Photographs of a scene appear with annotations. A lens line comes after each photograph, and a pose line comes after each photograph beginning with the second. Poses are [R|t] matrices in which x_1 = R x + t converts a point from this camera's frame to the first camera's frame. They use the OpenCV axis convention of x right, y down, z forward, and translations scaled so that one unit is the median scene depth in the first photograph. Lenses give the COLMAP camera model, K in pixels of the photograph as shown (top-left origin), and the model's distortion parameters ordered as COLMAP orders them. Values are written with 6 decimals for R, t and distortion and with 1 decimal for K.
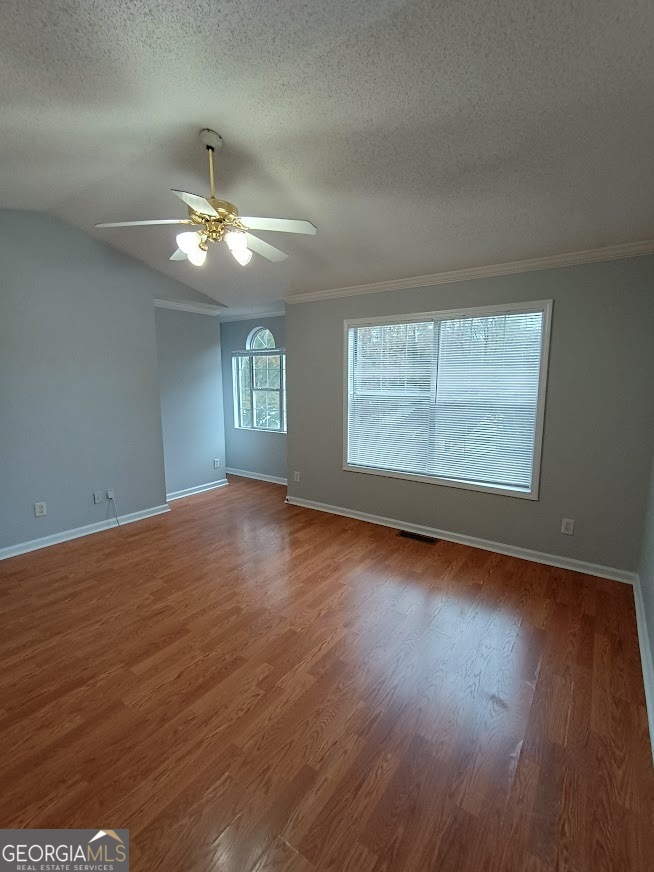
lens RADIAL K [[391.0, 0, 333.4], [0, 391.0, 440.6], [0, 0, 1]] dist [-0.000981, -0.000210]
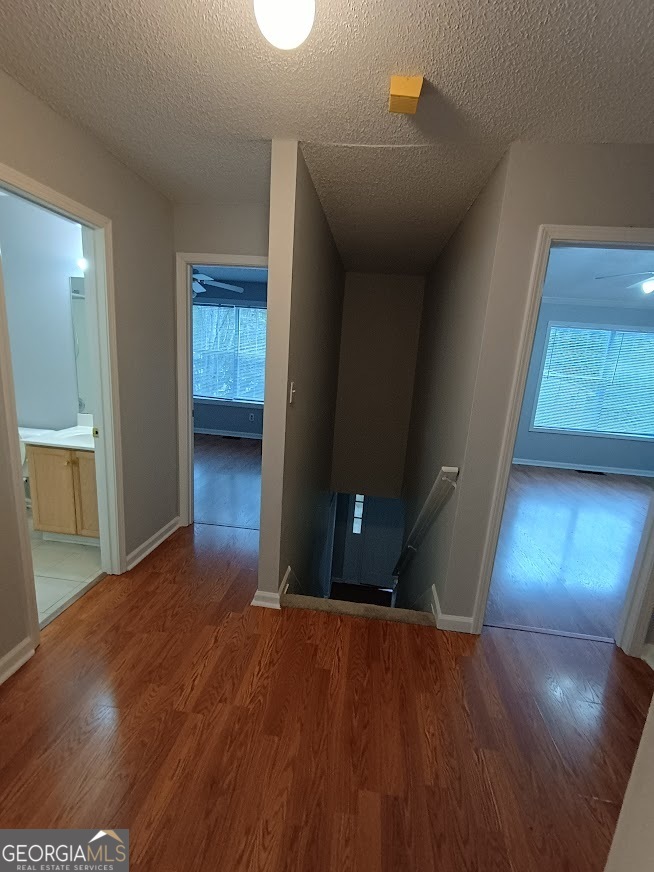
lens RADIAL K [[391.0, 0, 333.4], [0, 391.0, 440.6], [0, 0, 1]] dist [-0.000981, -0.000210]
pose [[0.890504, -0.038343, 0.453358, -1.555542], [0.004190, 0.997092, 0.076098, 0.002799], [-0.454957, -0.065866, 0.888074, 0.132673]]
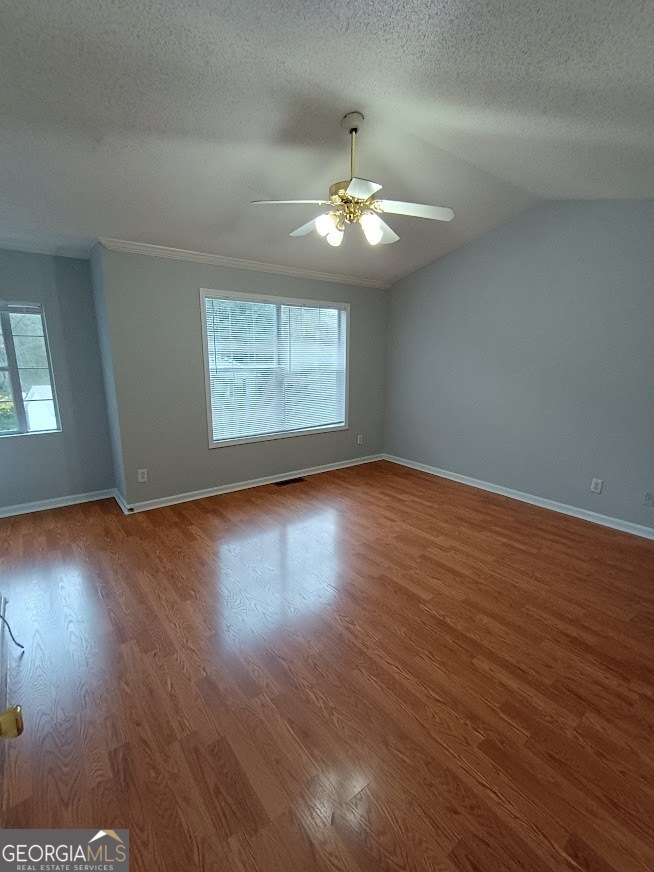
lens RADIAL K [[391.0, 0, 333.4], [0, 391.0, 440.6], [0, 0, 1]] dist [-0.000981, -0.000210]
pose [[0.309928, -0.206755, 0.928007, -0.993560], [0.143449, 0.975064, 0.169331, -0.081183], [-0.939876, 0.080641, 0.331858, 0.512212]]
